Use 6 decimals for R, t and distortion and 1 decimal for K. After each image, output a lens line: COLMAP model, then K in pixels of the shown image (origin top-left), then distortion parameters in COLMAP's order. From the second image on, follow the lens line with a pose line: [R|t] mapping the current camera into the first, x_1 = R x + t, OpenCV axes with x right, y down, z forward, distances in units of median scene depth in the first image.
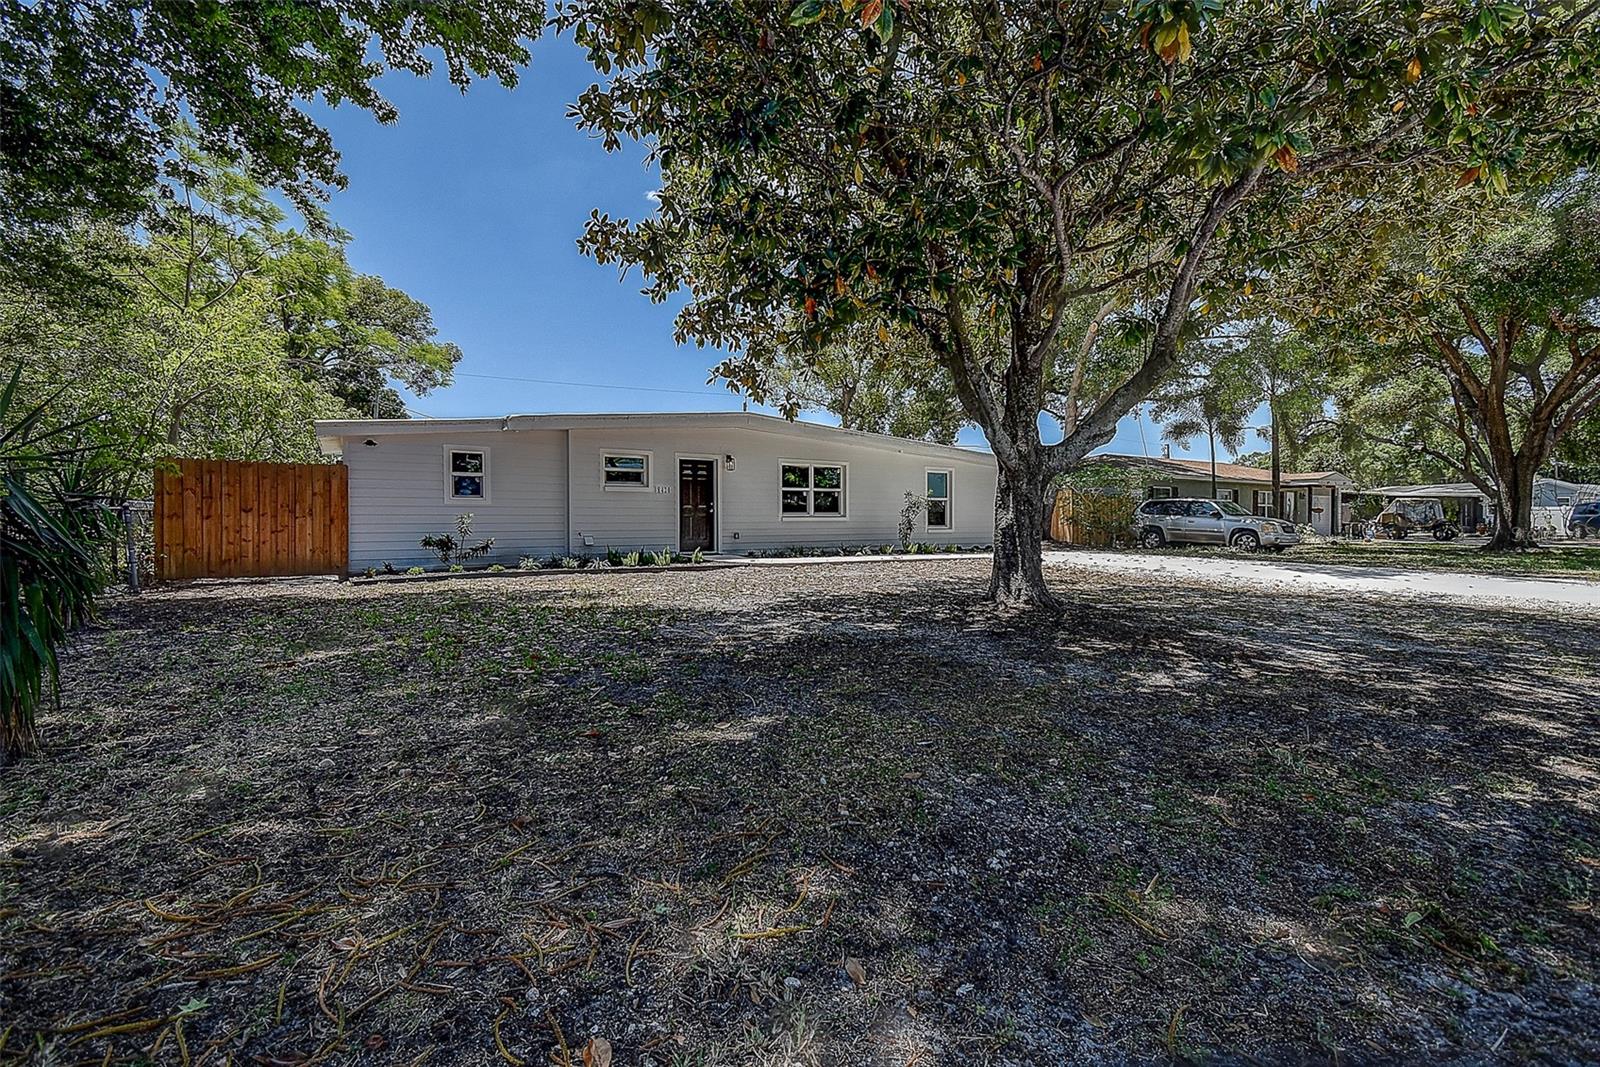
lens RADIAL K [[716.8, 0, 801.5], [0, 716.8, 530.7], [0, 0, 1]] dist [-0.001408, -0.000207]
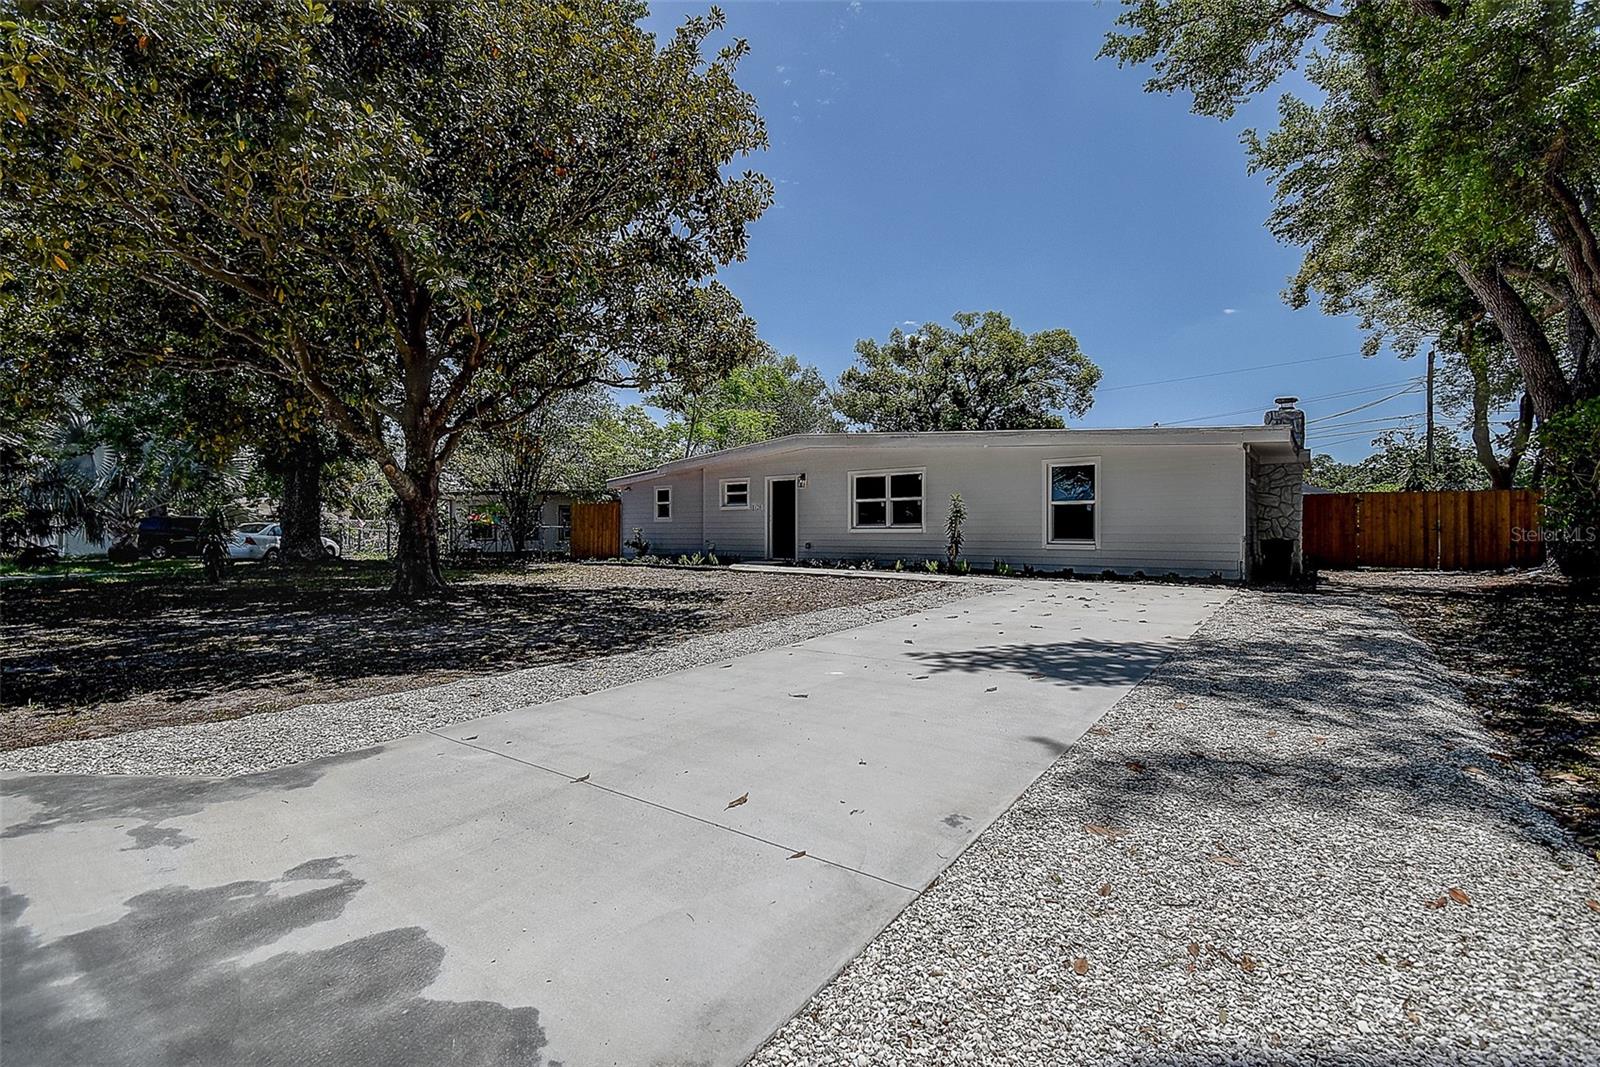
lens RADIAL K [[716.8, 0, 801.1], [0, 716.8, 533.1], [0, 0, 1]] dist [-0.001408, -0.000207]
pose [[0.351096, -0.000768, -0.936339, 0.884571], [-0.010384, 0.999935, -0.004714, -0.006485], [0.936282, 0.011379, 0.351066, 0.559535]]
